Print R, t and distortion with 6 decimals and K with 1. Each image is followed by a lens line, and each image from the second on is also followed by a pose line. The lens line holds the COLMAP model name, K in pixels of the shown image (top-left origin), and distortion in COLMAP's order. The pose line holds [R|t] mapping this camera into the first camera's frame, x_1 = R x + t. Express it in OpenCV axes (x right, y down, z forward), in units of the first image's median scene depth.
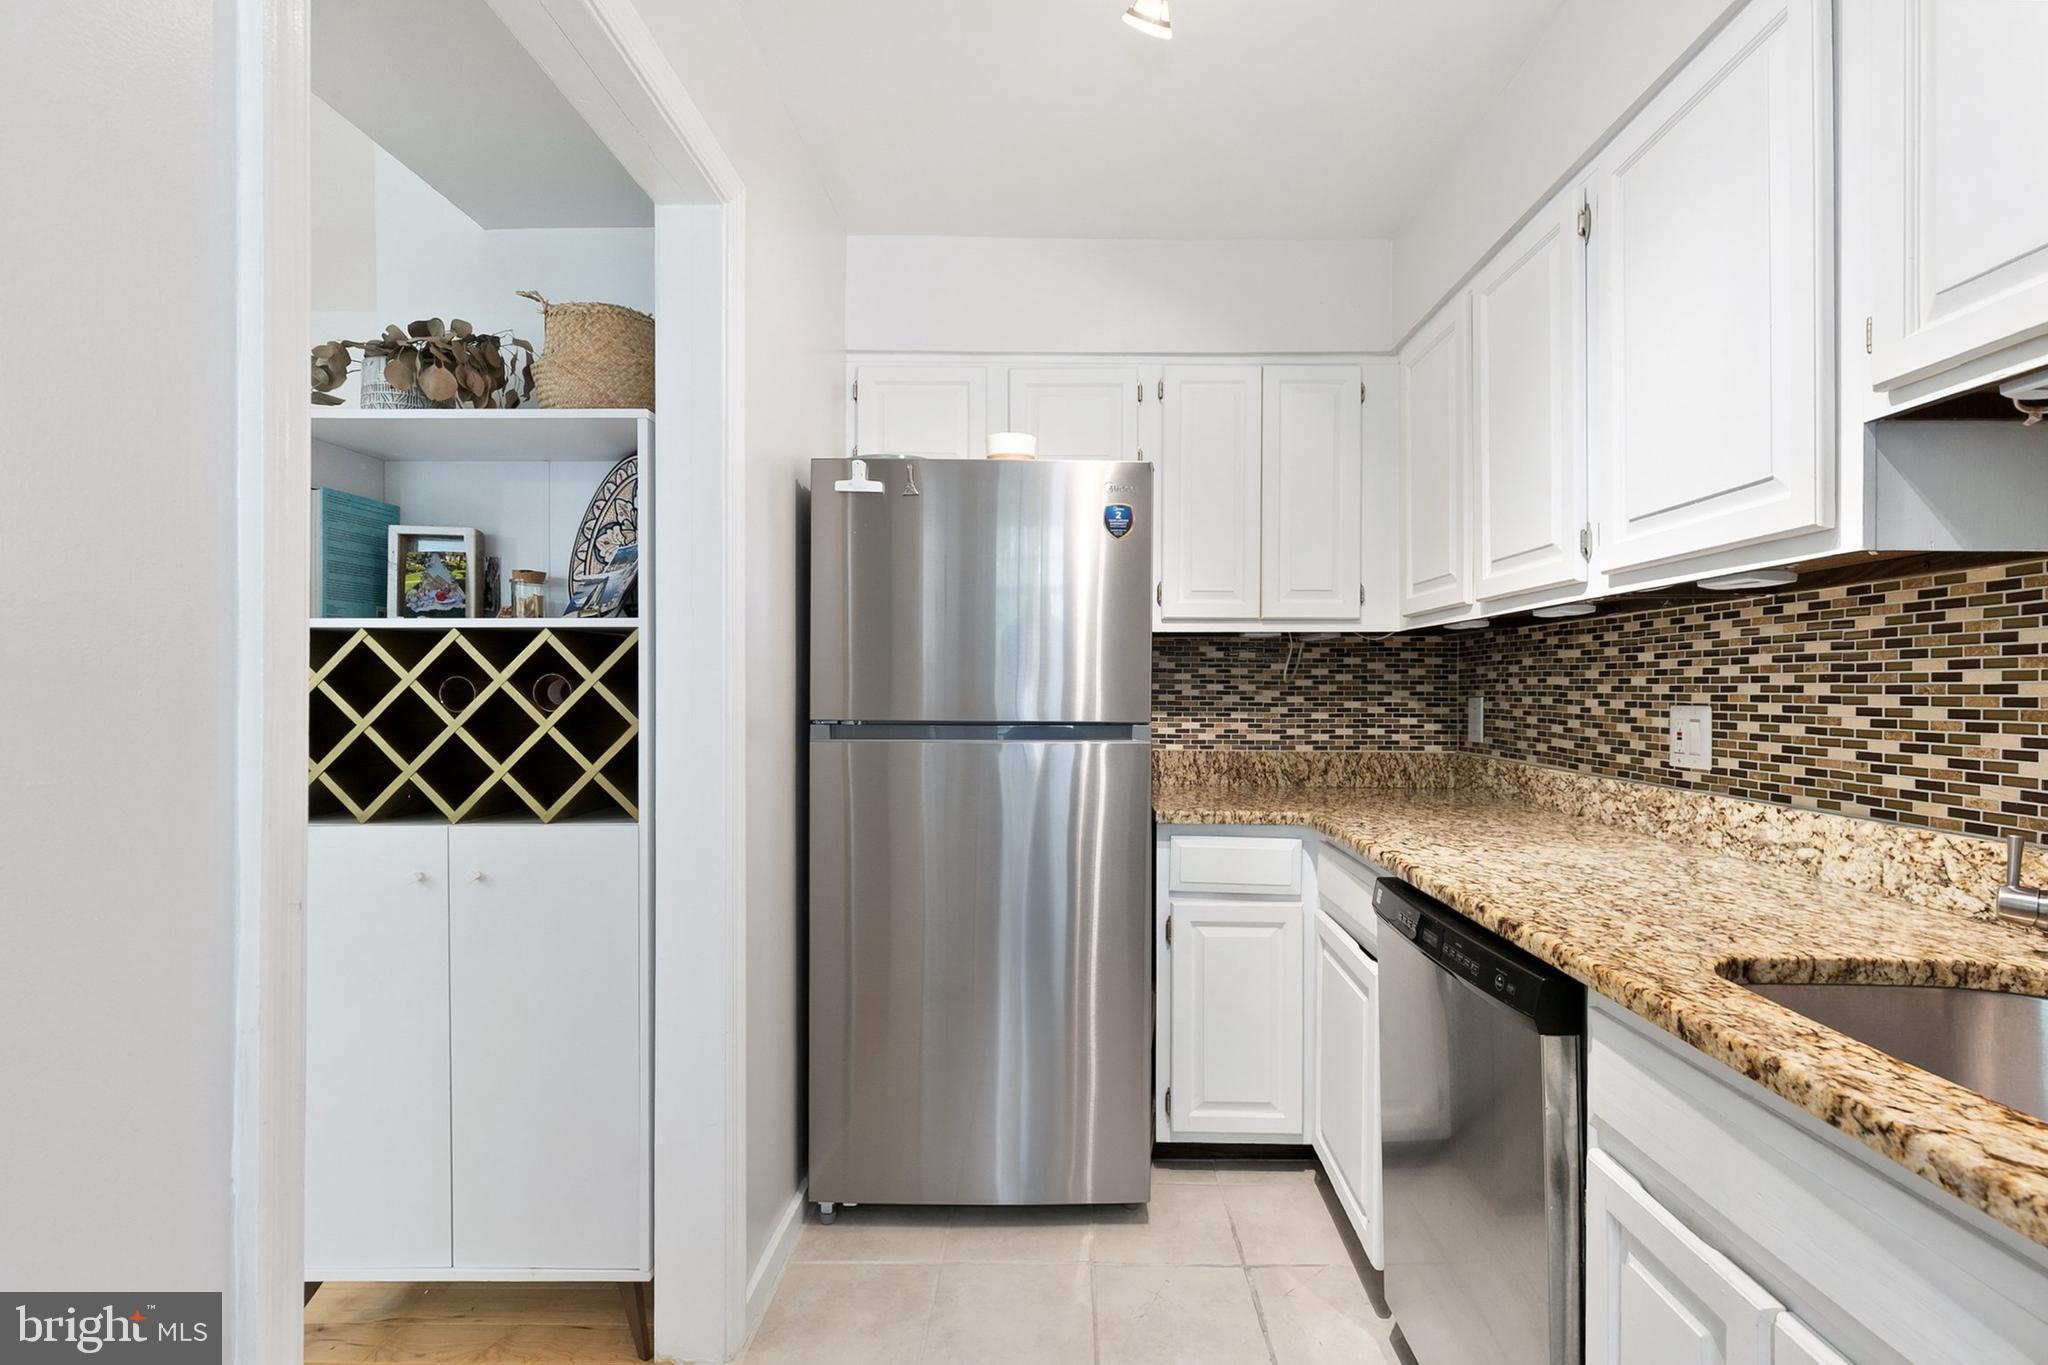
lens RADIAL K [[932.7, 0, 1072.3], [0, 932.7, 683.7], [0, 0, 1]] dist [0.011204, -0.003719]
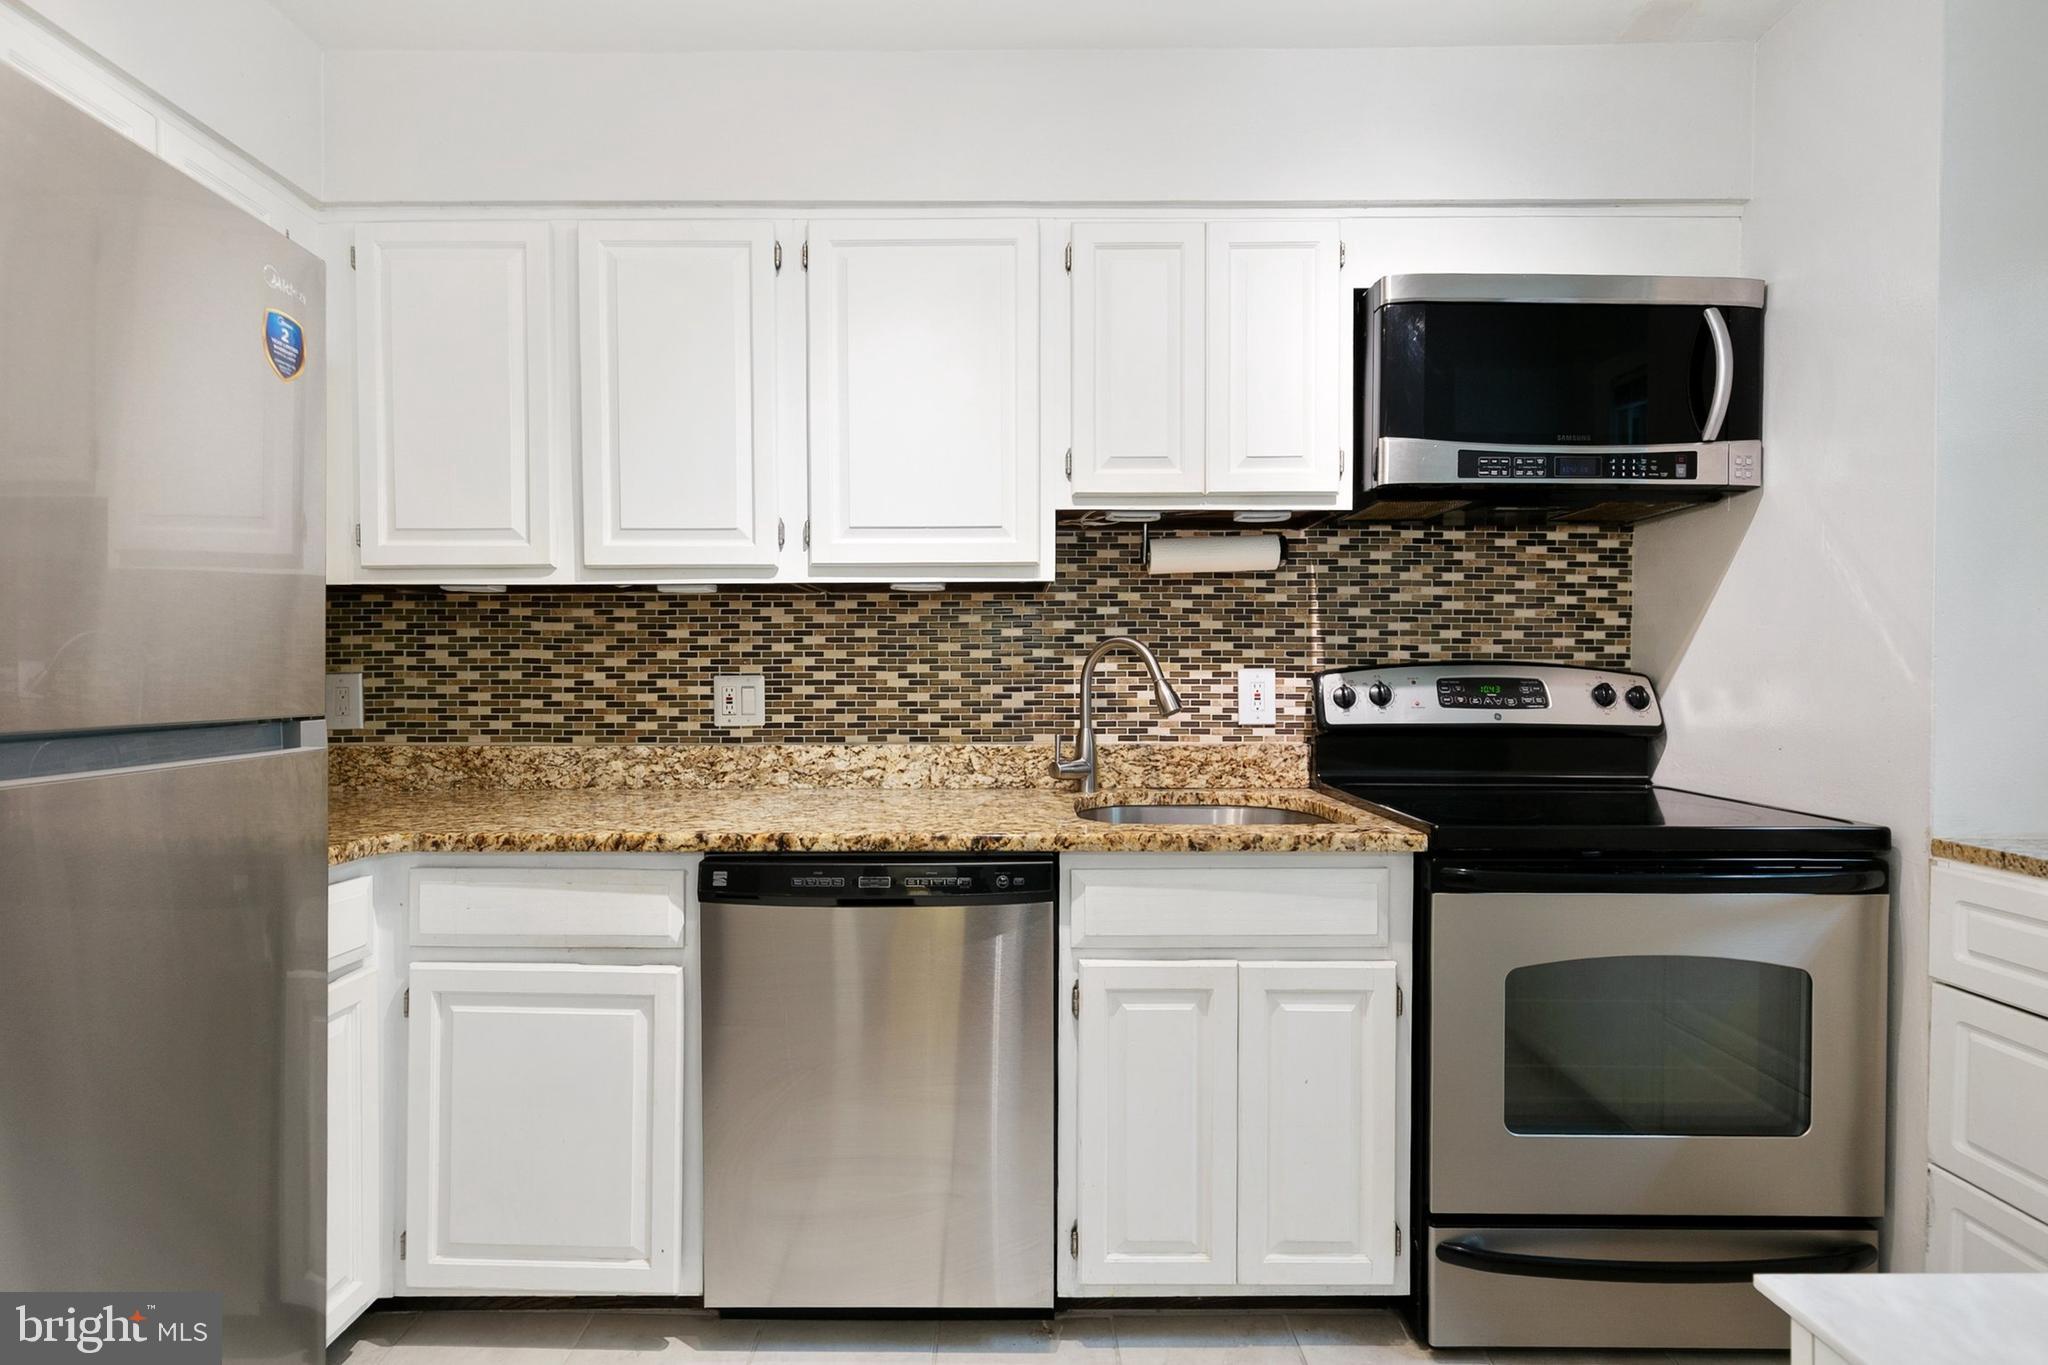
lens RADIAL K [[932.7, 0, 1000.3], [0, 932.7, 677.0], [0, 0, 1]] dist [0.011204, -0.003719]
pose [[0.015630, -0.010855, 0.999819, -0.605692], [-0.002170, 0.999938, 0.010891, 0.013087], [-0.999875, -0.002340, 0.015606, 0.703695]]
